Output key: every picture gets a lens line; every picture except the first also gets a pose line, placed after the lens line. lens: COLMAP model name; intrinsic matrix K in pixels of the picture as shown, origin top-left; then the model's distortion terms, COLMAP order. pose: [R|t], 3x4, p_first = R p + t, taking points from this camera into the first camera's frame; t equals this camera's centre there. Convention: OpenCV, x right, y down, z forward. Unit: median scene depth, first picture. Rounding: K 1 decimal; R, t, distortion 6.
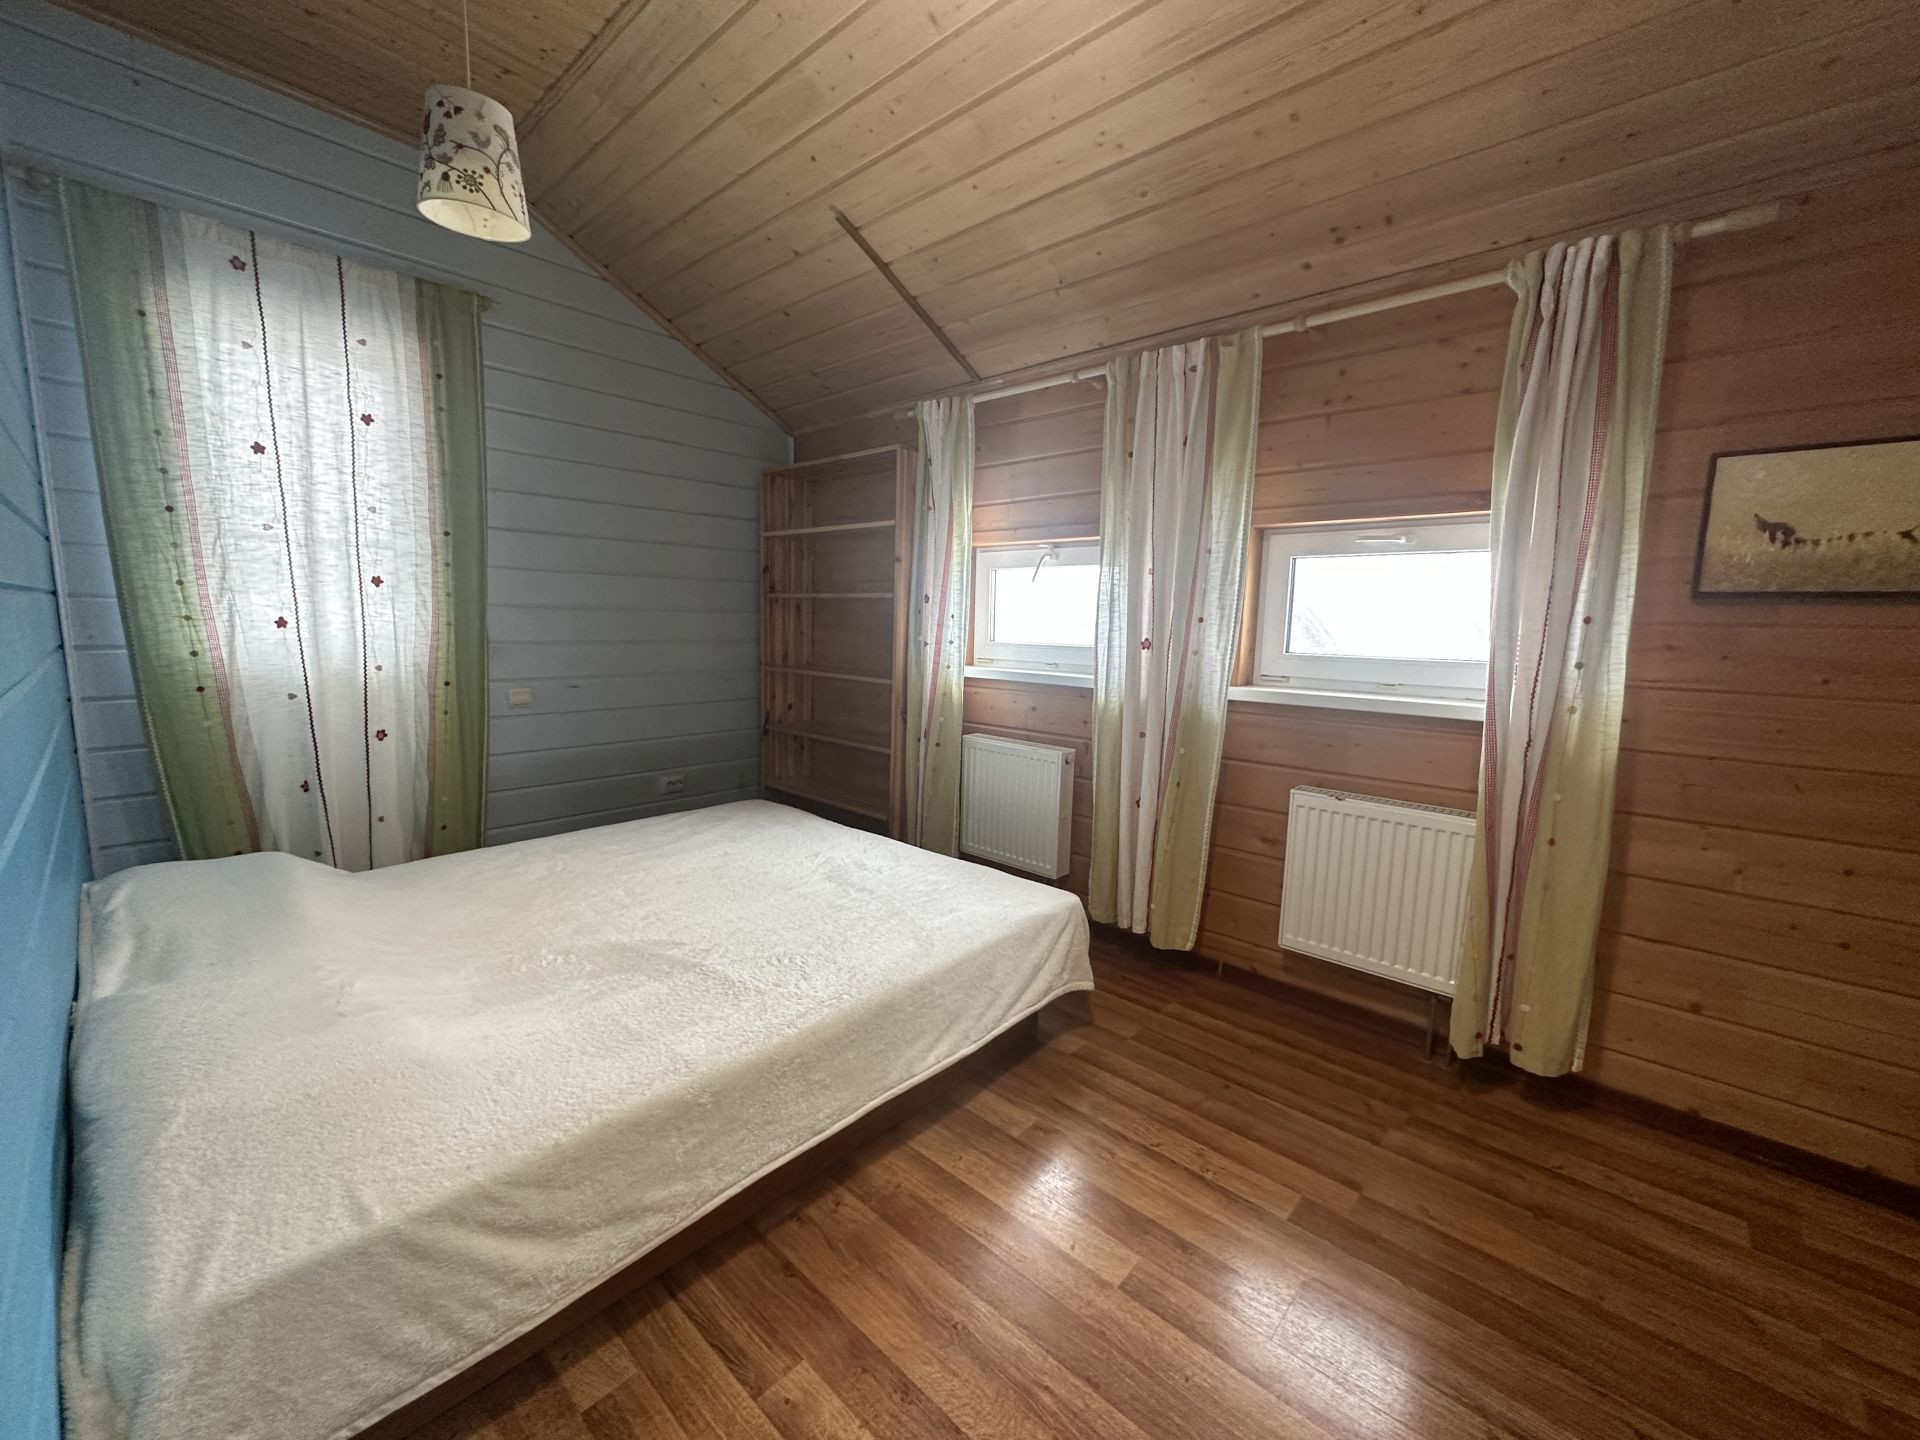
lens RADIAL K [[763.4, 0, 960.0], [0, 763.4, 720.0], [0, 0, 1]] dist [-0.000399, -0.000038]
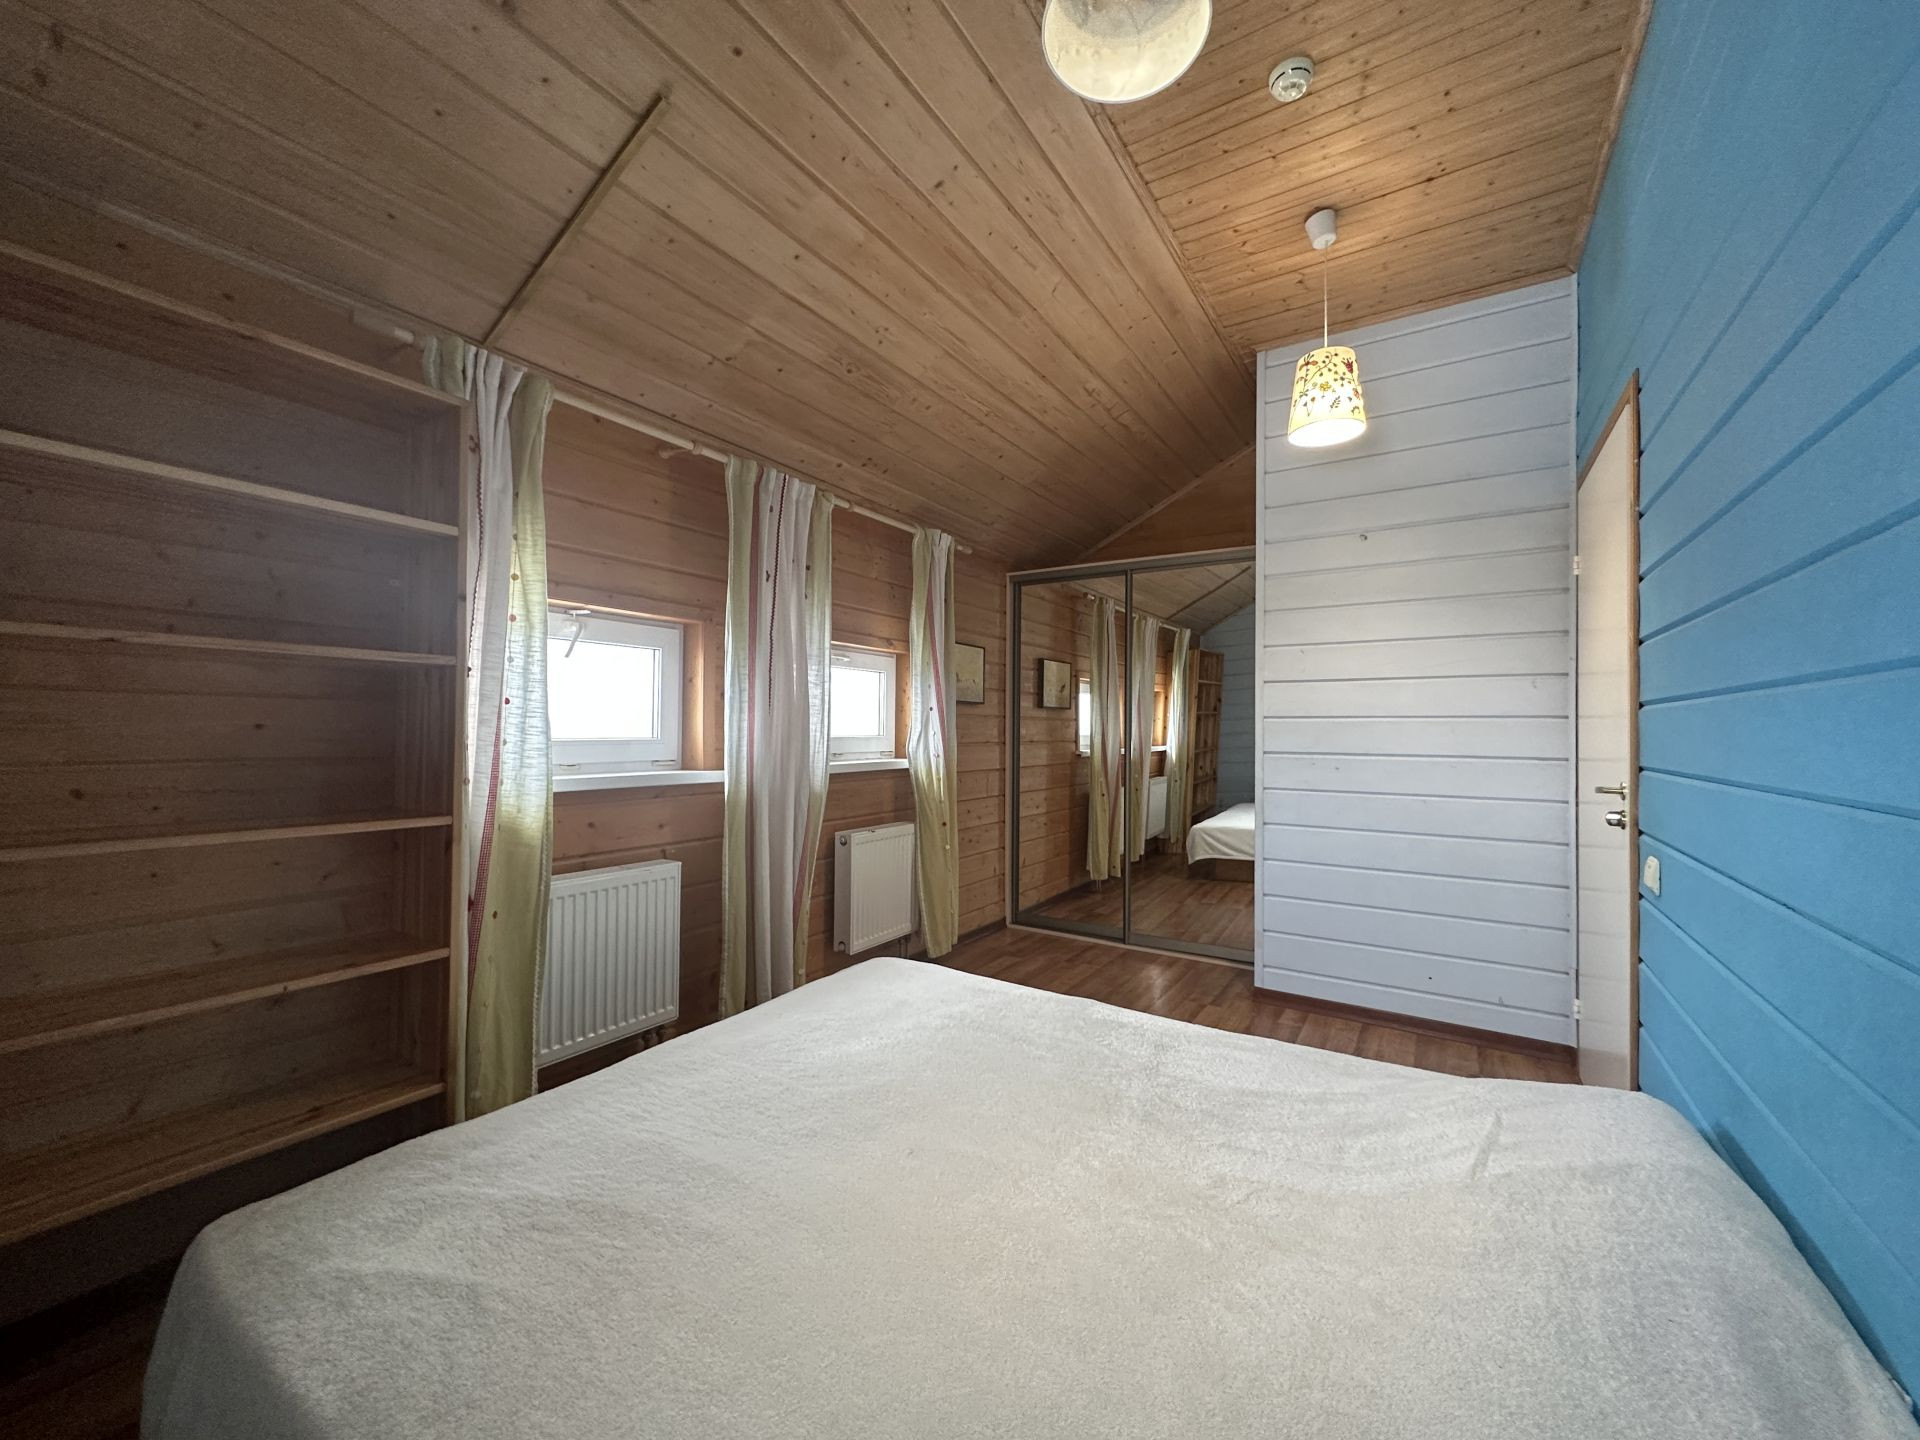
lens RADIAL K [[763.4, 0, 960.0], [0, 763.4, 720.0], [0, 0, 1]] dist [-0.000399, -0.000038]
pose [[-0.168738, -0.012656, 0.985580, -0.959466], [0.112181, 0.993174, 0.031960, -0.136332], [-0.979256, 0.115956, -0.166166, 1.031295]]
